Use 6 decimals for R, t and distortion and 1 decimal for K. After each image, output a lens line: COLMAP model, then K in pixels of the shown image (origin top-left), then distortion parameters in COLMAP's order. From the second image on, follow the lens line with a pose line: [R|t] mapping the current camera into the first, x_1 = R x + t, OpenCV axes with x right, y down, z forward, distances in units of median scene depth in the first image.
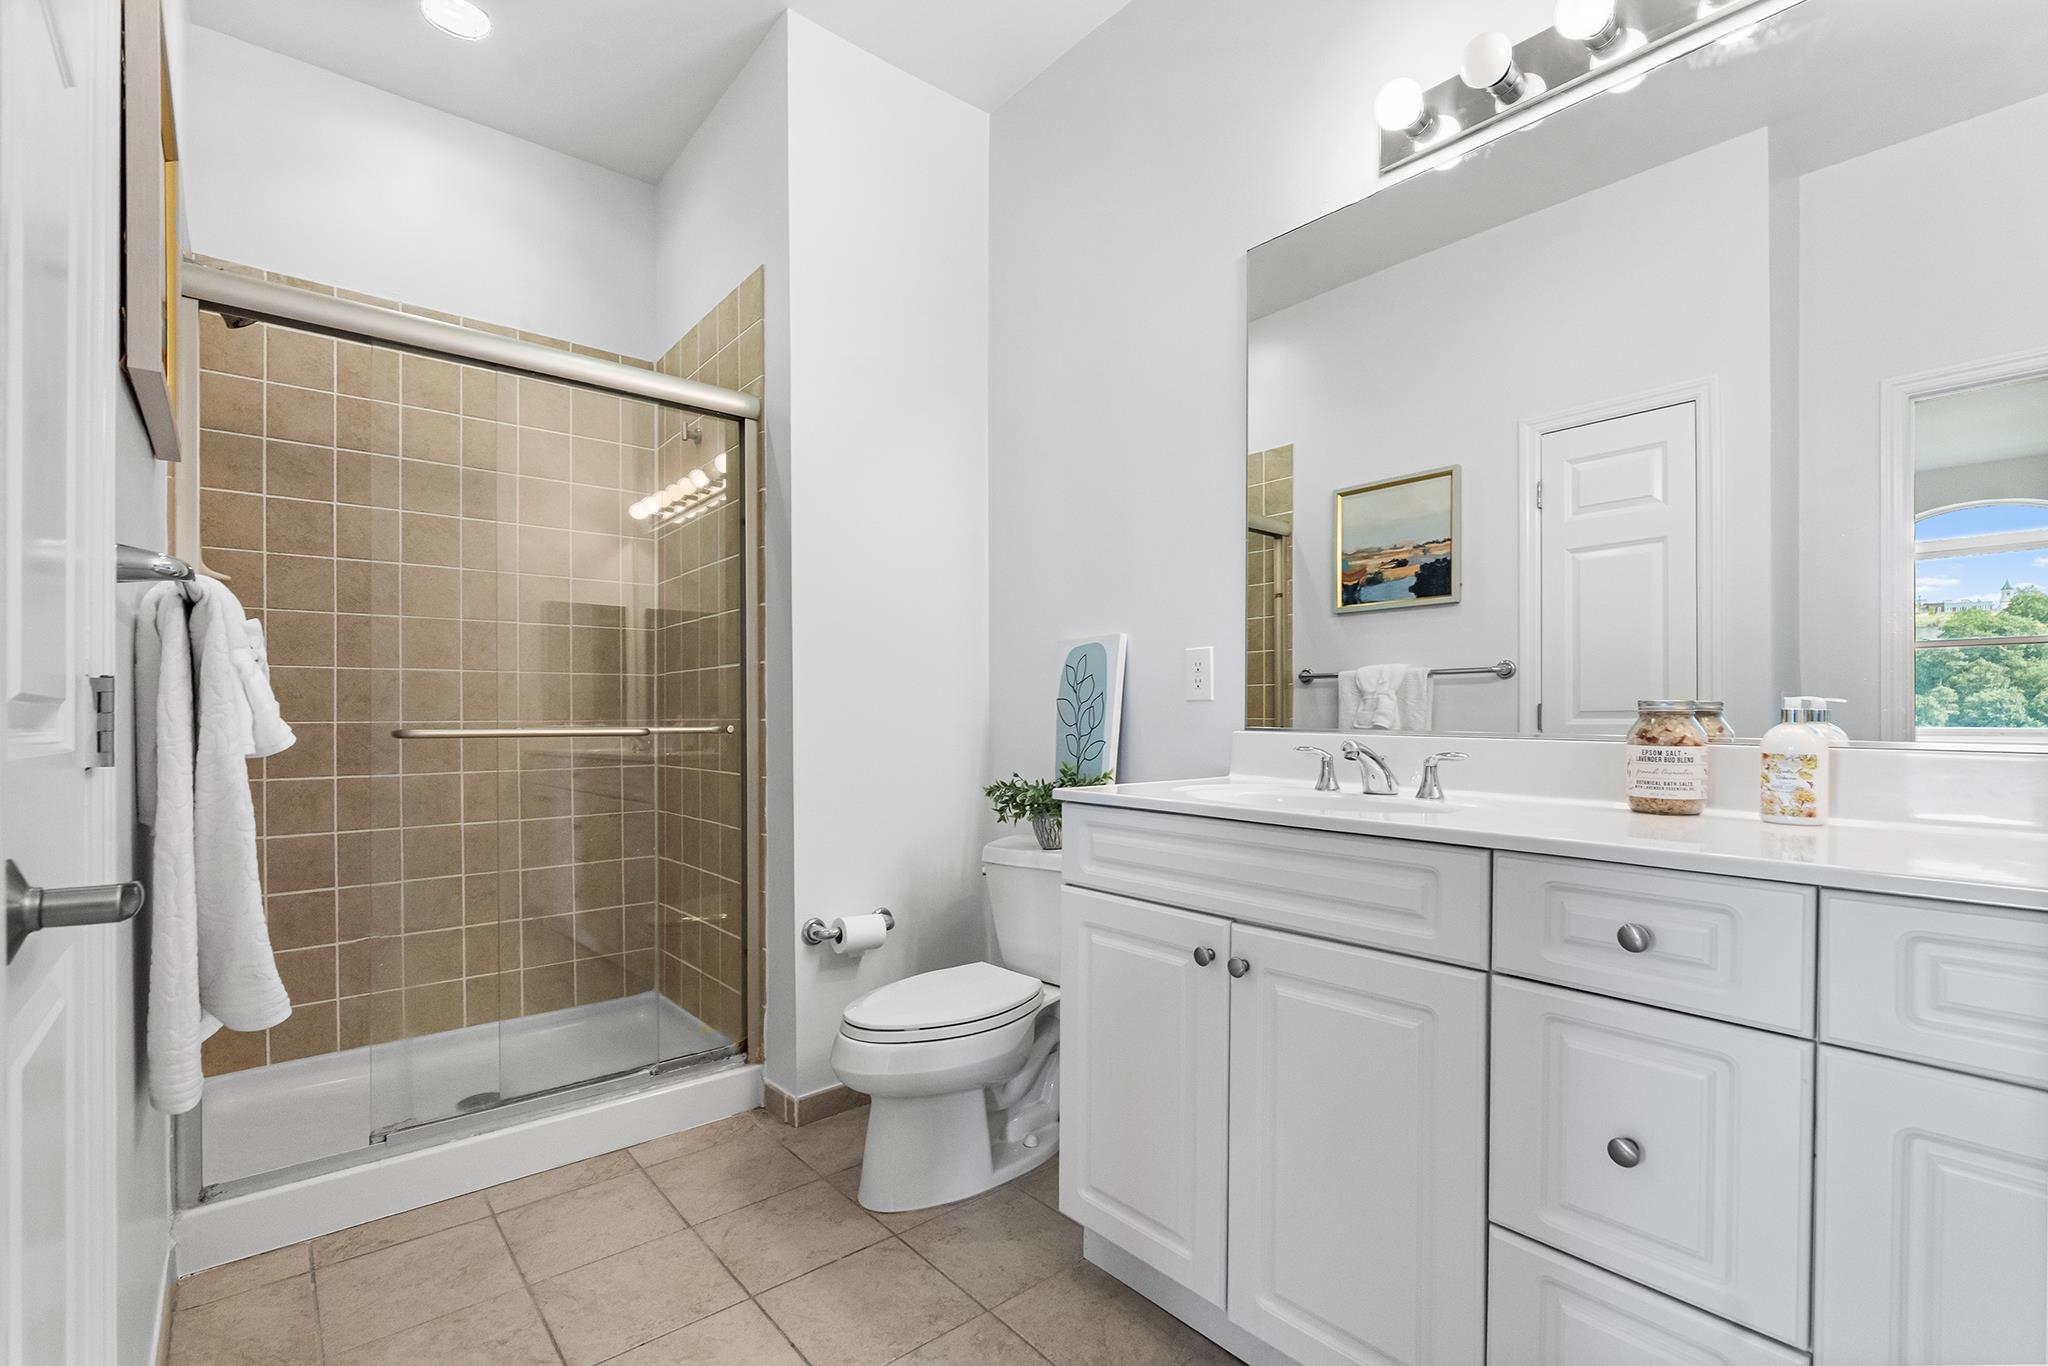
lens RADIAL K [[919.7, 0, 1018.1], [0, 919.7, 728.3], [0, 0, 1]] dist [-0.003372, -0.000088]
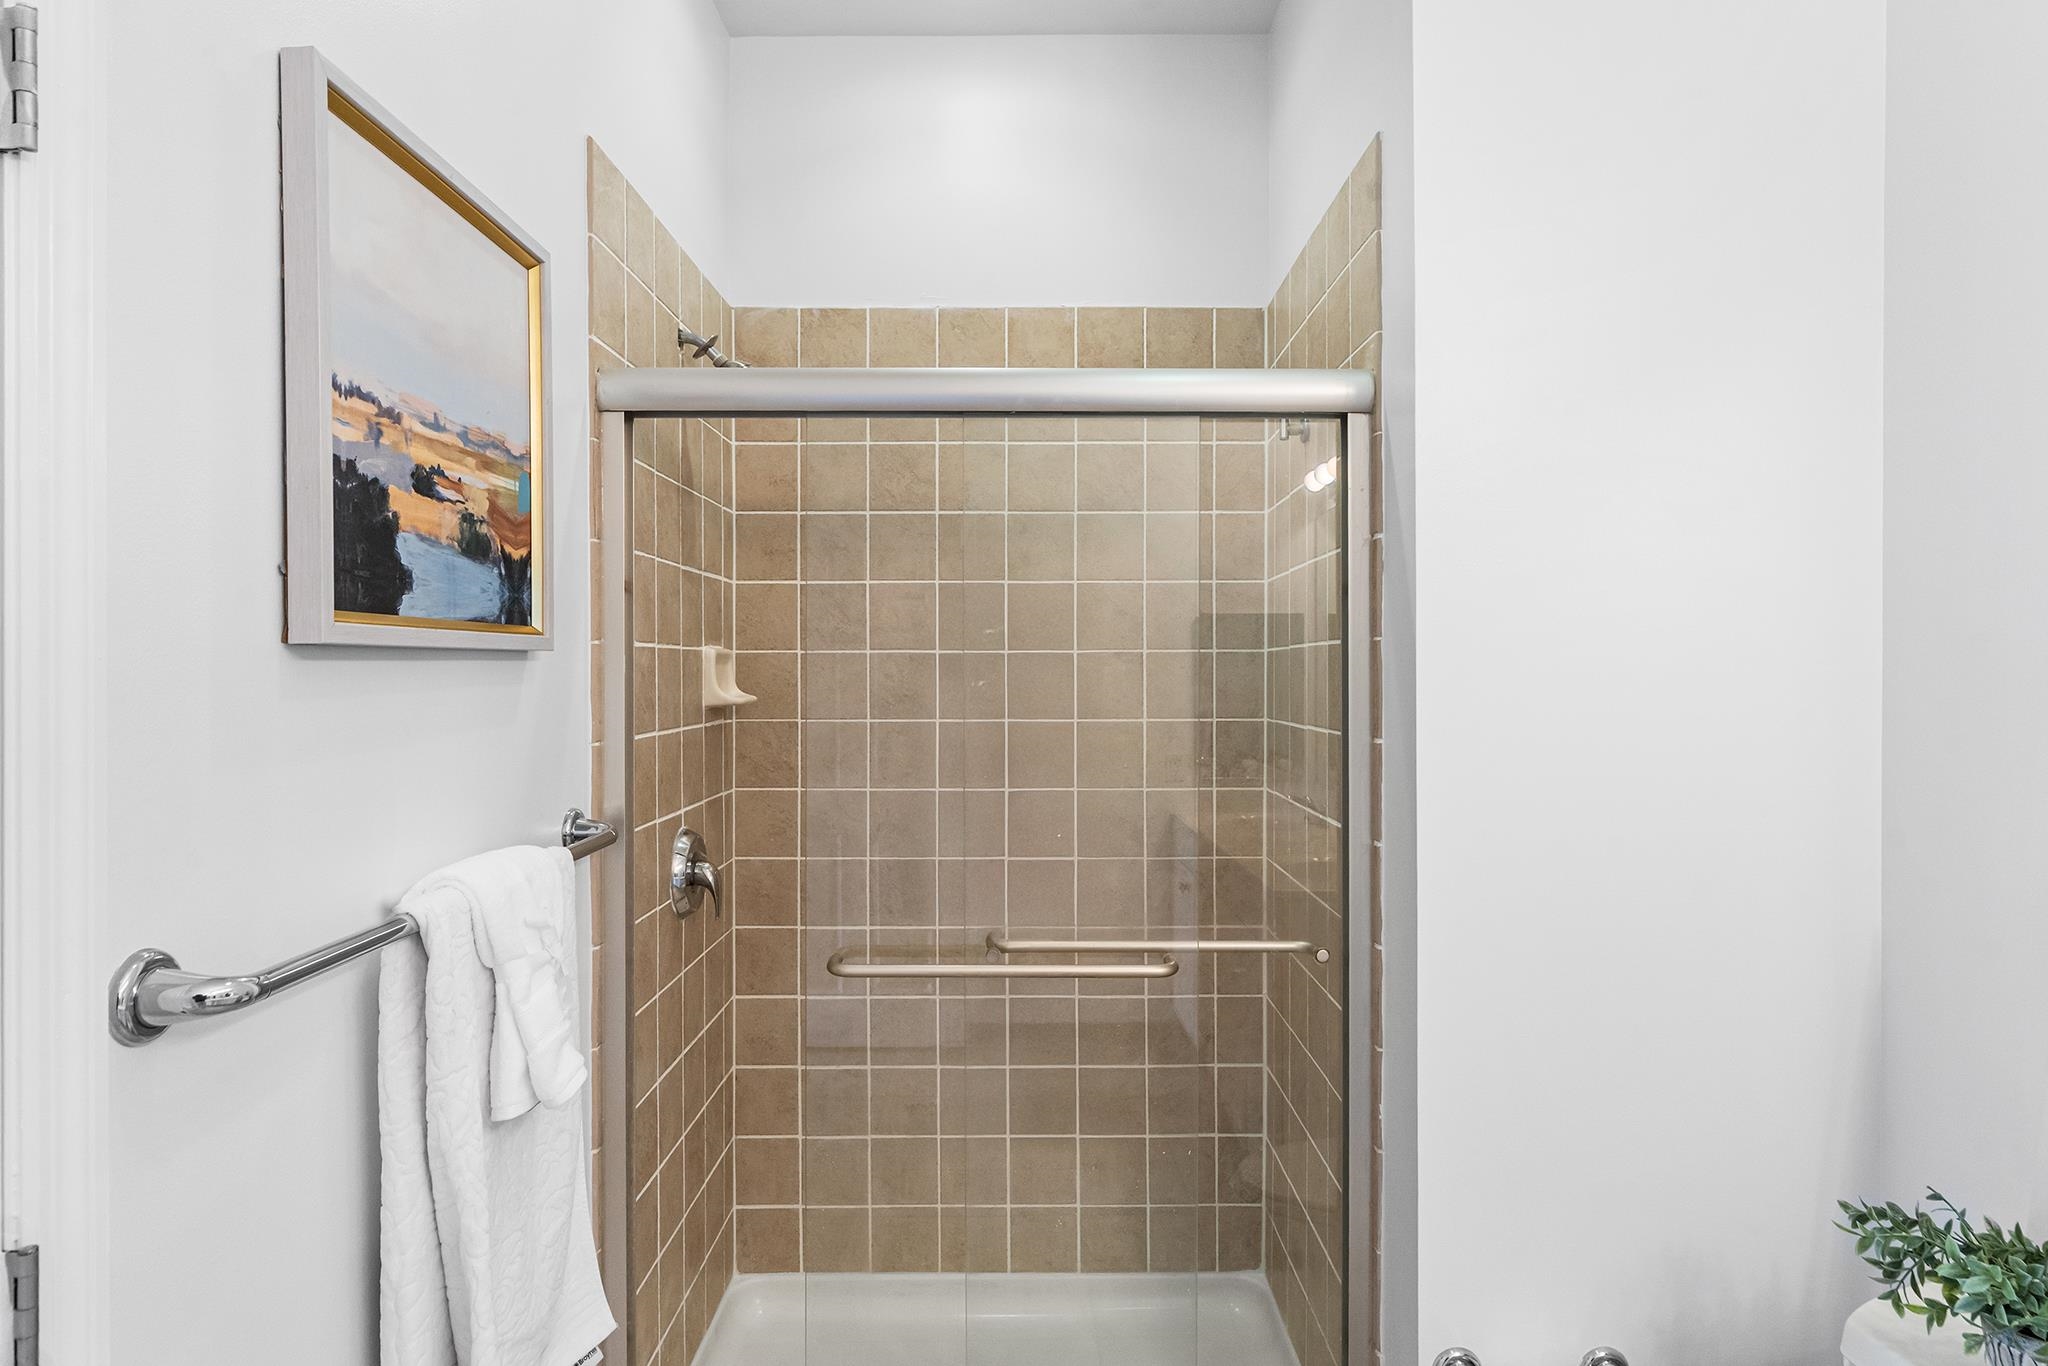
lens RADIAL K [[1218.2, 0, 1024.0], [0, 1218.2, 683.0], [0, 0, 1]] dist [-0.002408, -0.000692]
pose [[0.770556, 0.007889, -0.637324, 0.027477], [-0.007703, 0.999966, 0.003065, -0.169544], [0.637326, 0.002548, 0.770590, 0.291636]]
